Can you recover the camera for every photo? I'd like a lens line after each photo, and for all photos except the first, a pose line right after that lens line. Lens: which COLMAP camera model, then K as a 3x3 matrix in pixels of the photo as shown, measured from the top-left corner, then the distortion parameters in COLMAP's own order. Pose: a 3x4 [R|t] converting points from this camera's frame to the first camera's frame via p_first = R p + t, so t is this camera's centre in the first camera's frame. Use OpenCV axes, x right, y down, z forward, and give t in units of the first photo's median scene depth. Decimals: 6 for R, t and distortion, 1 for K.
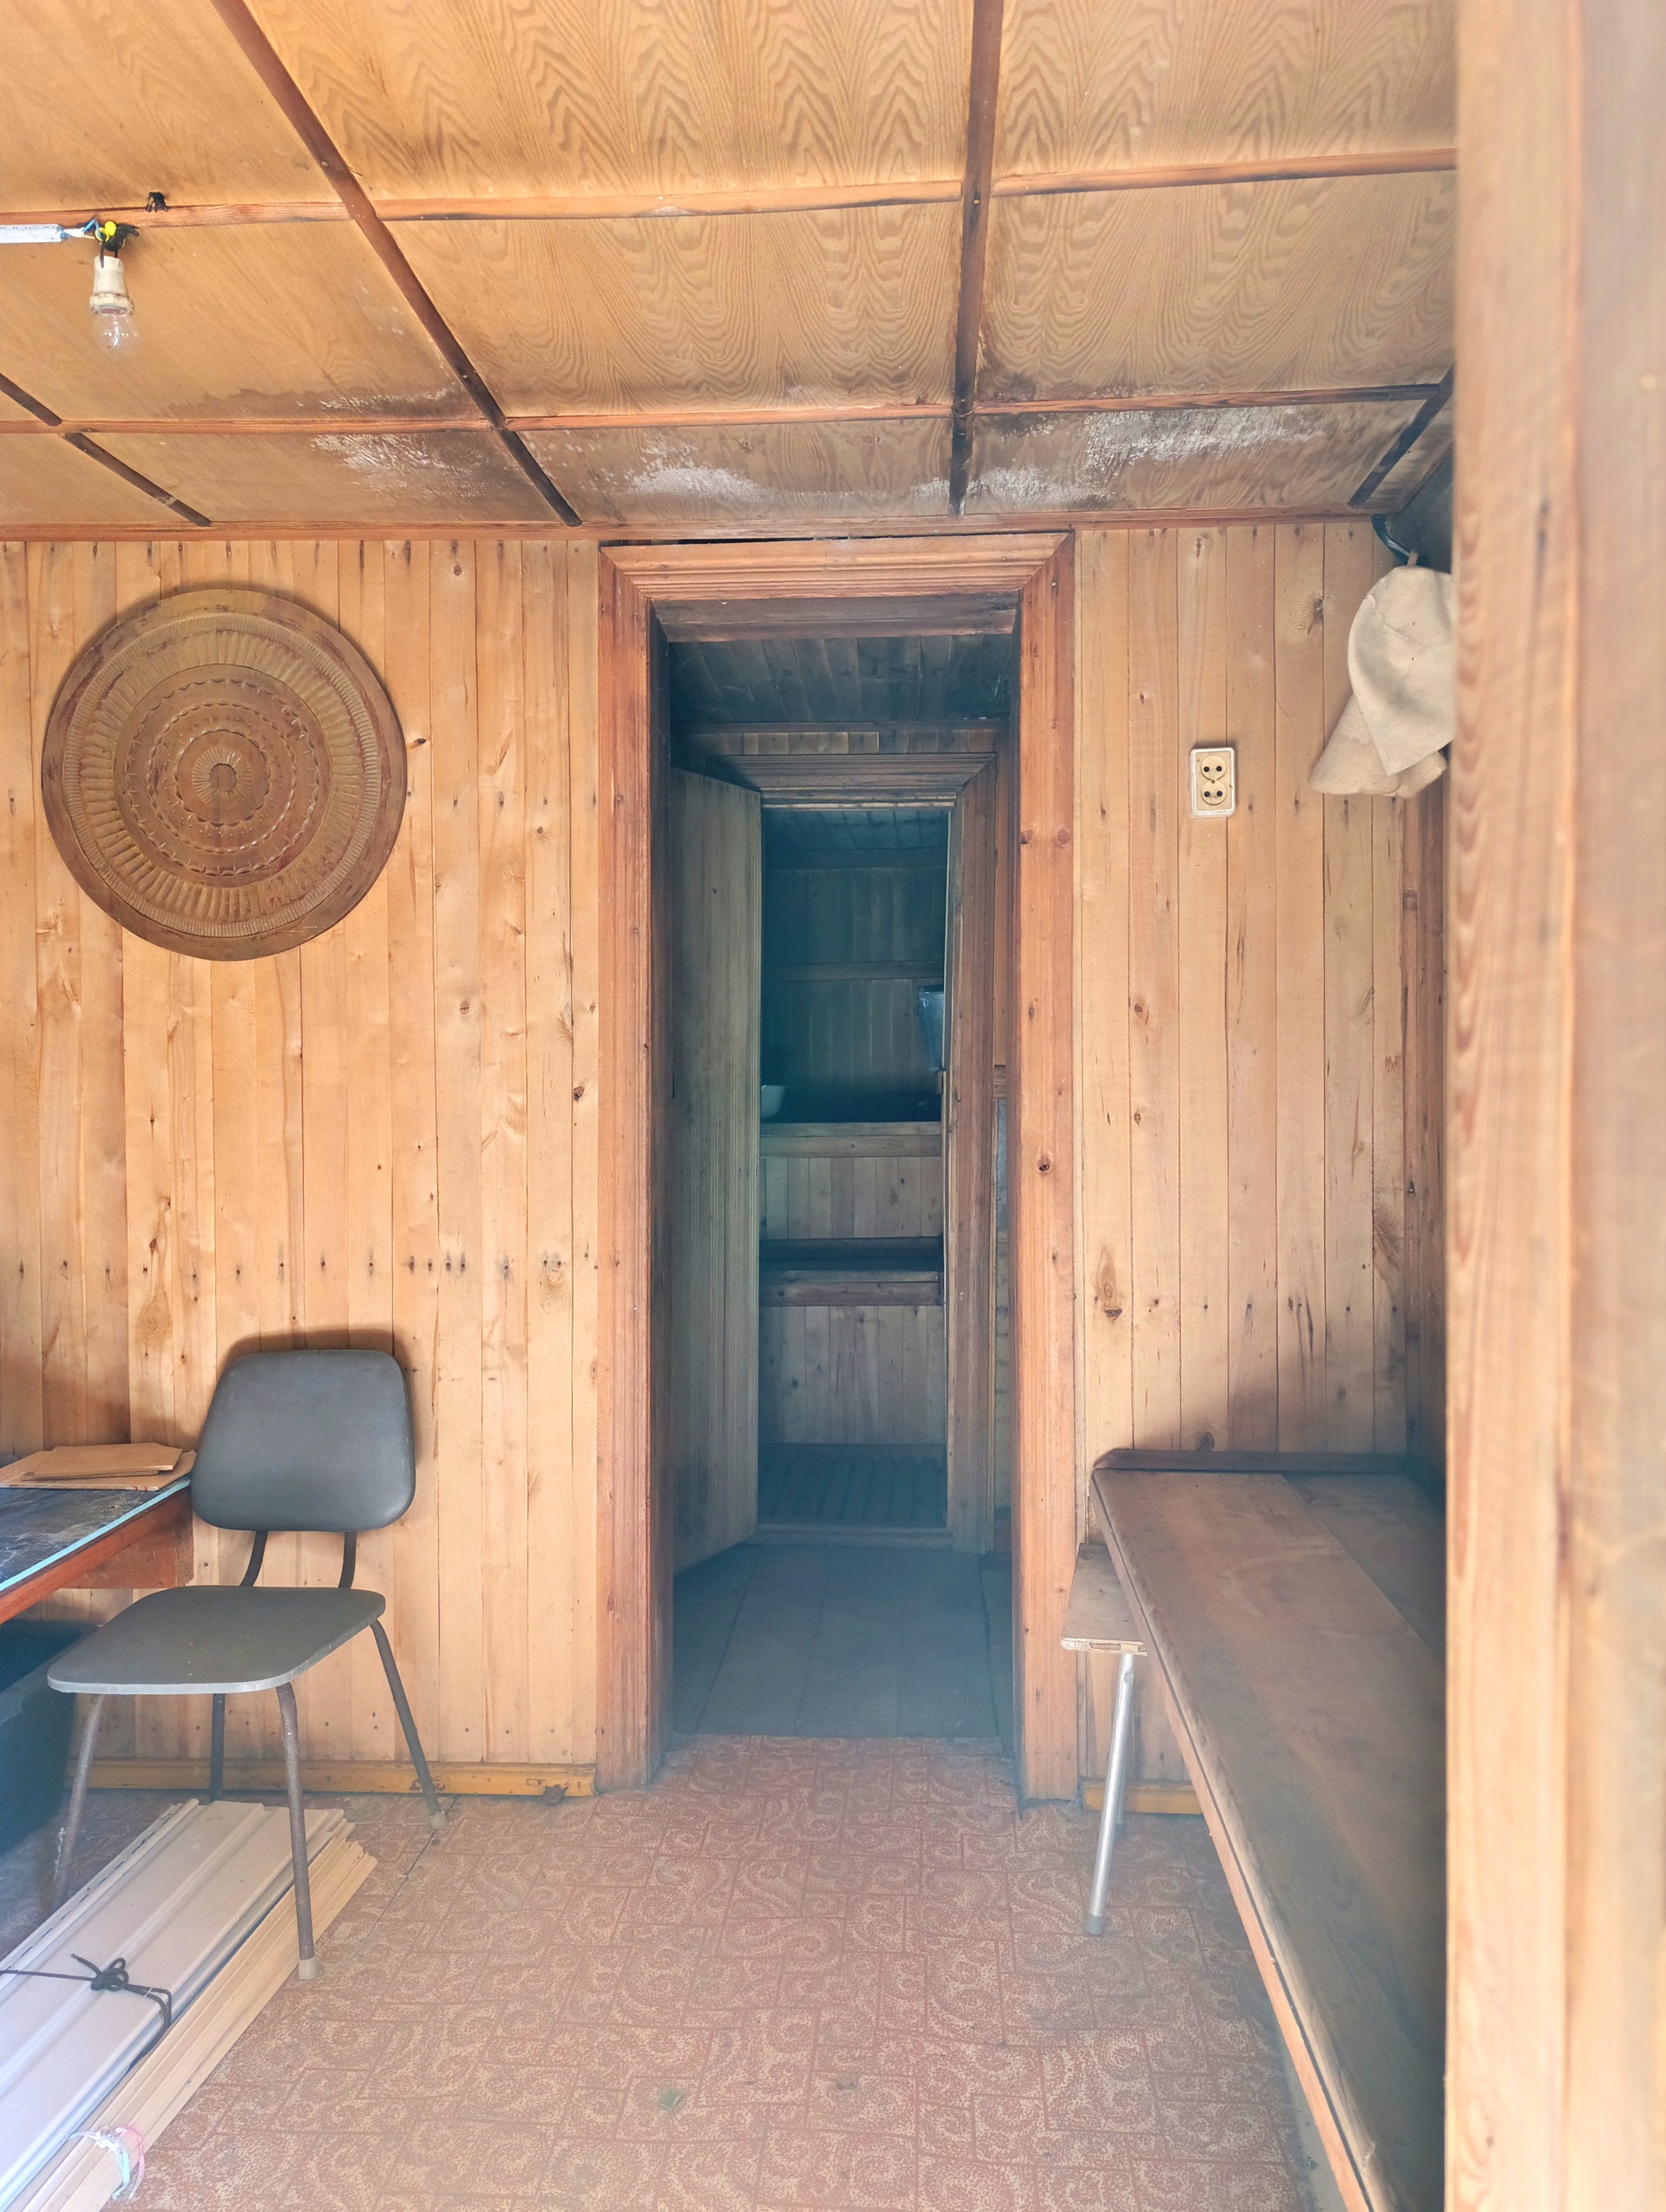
lens RADIAL K [[1469.7, 0, 835.3], [0, 1469.7, 1102.9], [0, 0, 1]] dist [0.020351, -0.003322]
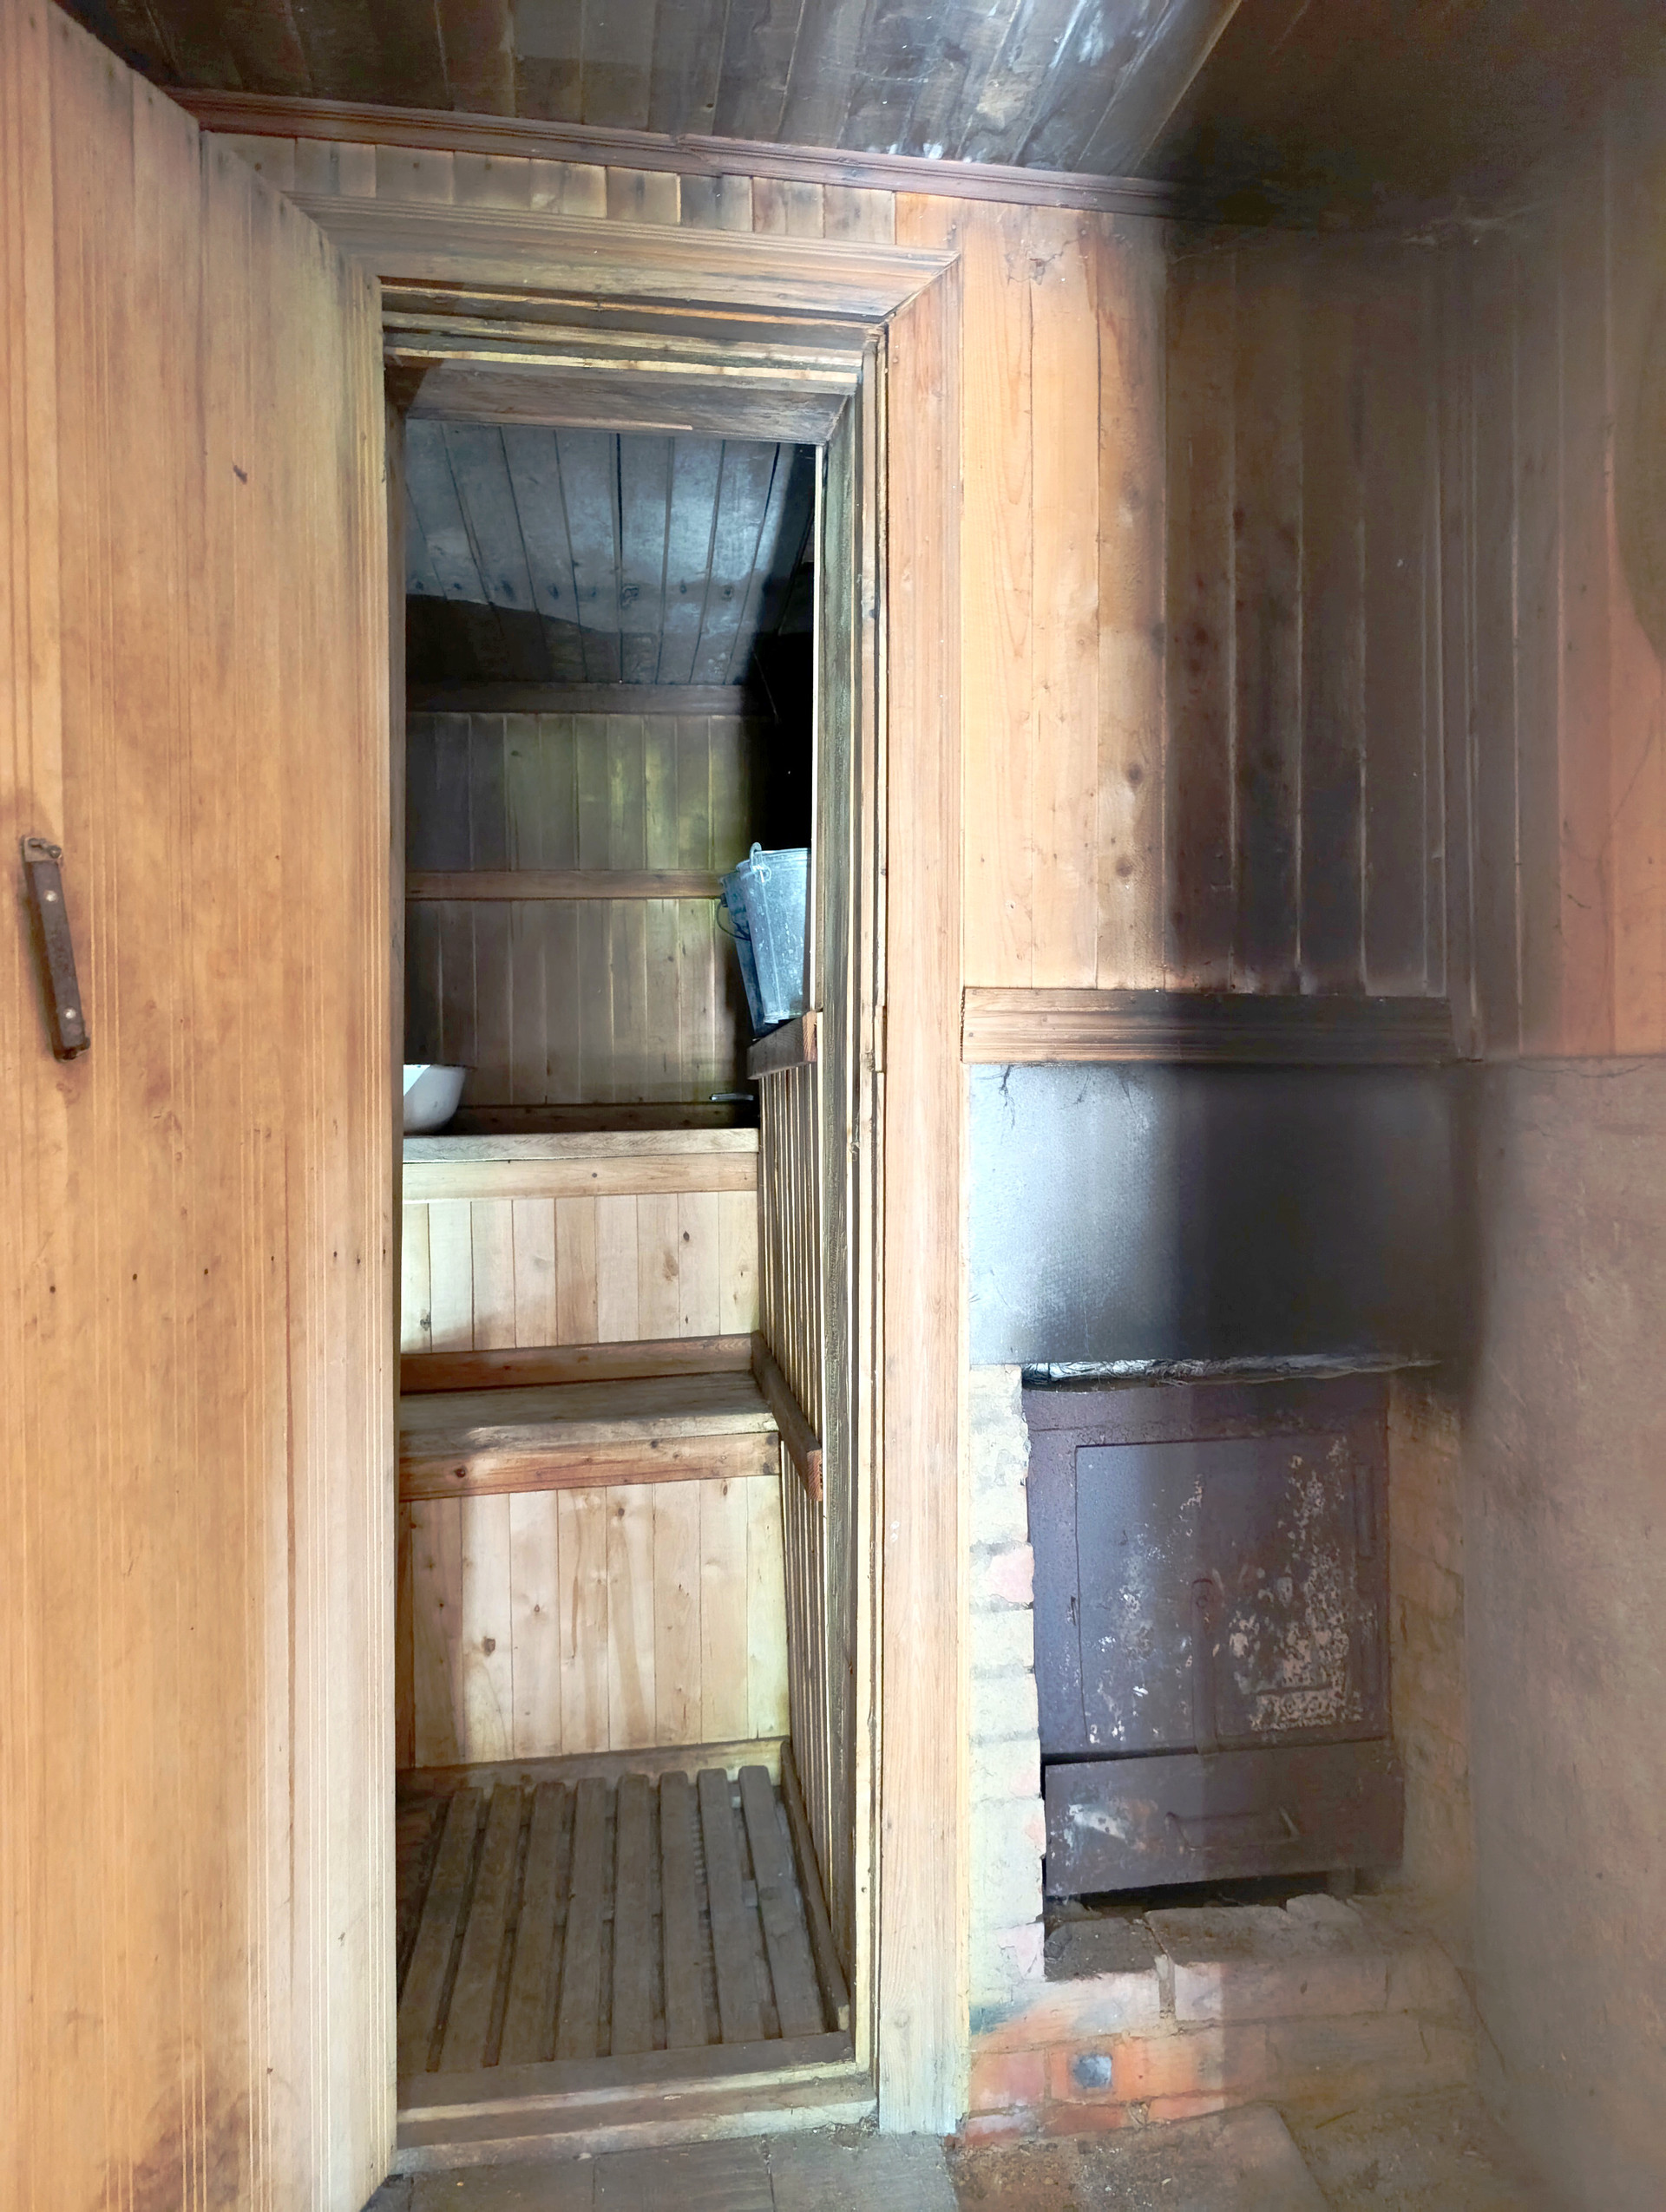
lens RADIAL K [[1469.7, 0, 843.7], [0, 1469.7, 1100.6], [0, 0, 1]] dist [0.020351, -0.003322]
pose [[0.977542, -0.011184, 0.210445, -0.013026], [0.014049, 0.999828, -0.012120, 0.010009], [-0.210274, 0.014804, 0.977530, 0.475939]]
